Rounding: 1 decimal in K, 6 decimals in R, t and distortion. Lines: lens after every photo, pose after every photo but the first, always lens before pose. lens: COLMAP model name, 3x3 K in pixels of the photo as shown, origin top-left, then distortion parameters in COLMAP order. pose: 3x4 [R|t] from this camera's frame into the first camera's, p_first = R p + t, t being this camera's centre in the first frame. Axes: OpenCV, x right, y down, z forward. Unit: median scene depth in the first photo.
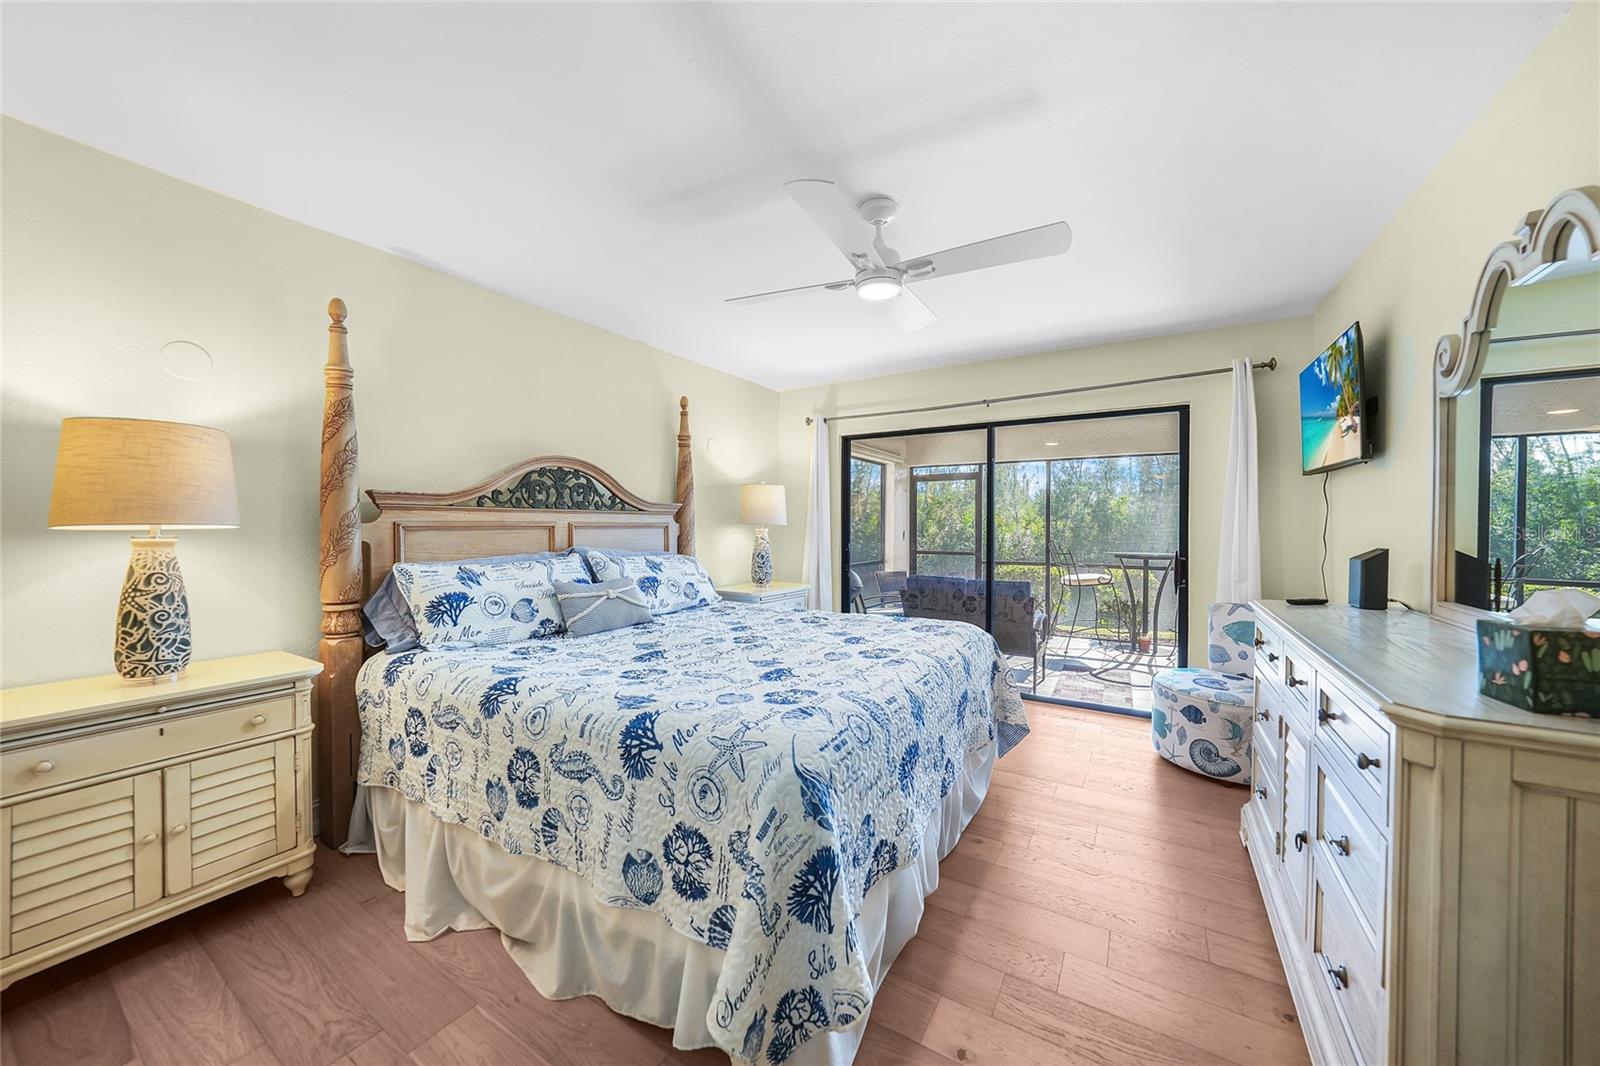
lens RADIAL K [[563.3, 0, 802.9], [0, 563.3, 526.2], [0, 0, 1]] dist [-0.025199, 0.005843]
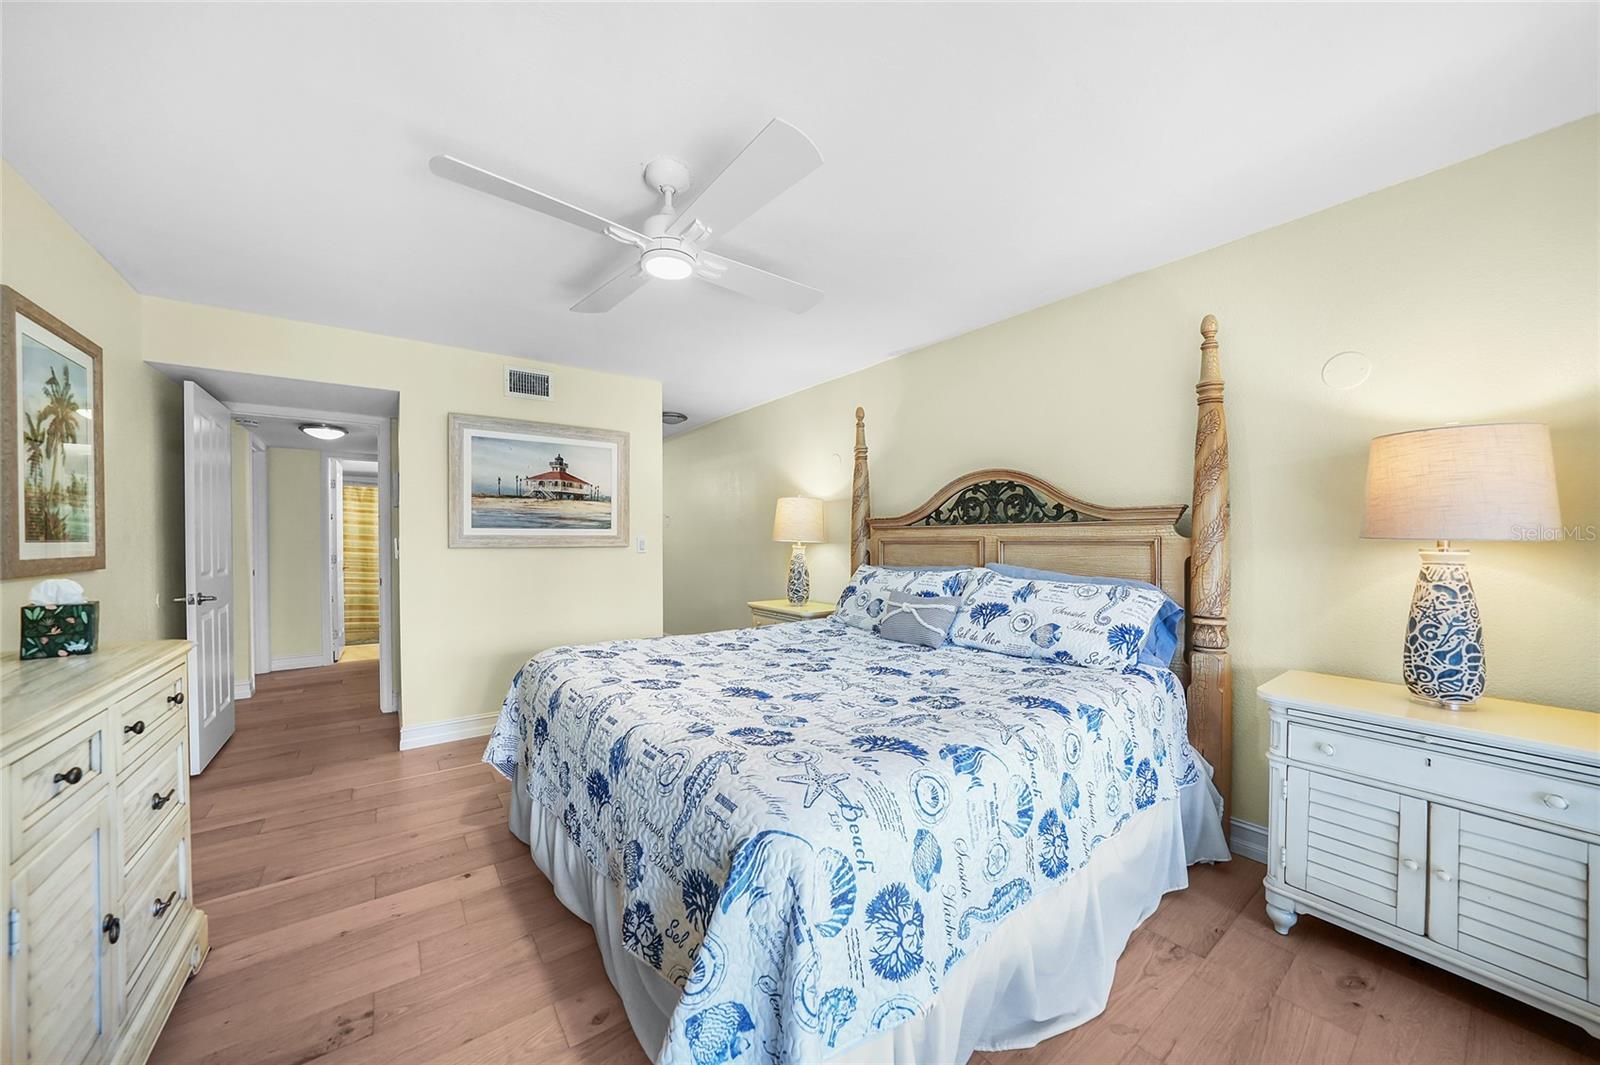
lens RADIAL K [[563.3, 0, 802.9], [0, 563.3, 525.7], [0, 0, 1]] dist [-0.025199, 0.005843]
pose [[-0.353834, -0.039549, -0.934472, 0.584410], [-0.016731, 0.999213, -0.035953, 0.012792], [0.935158, 0.002913, -0.354218, 1.029697]]
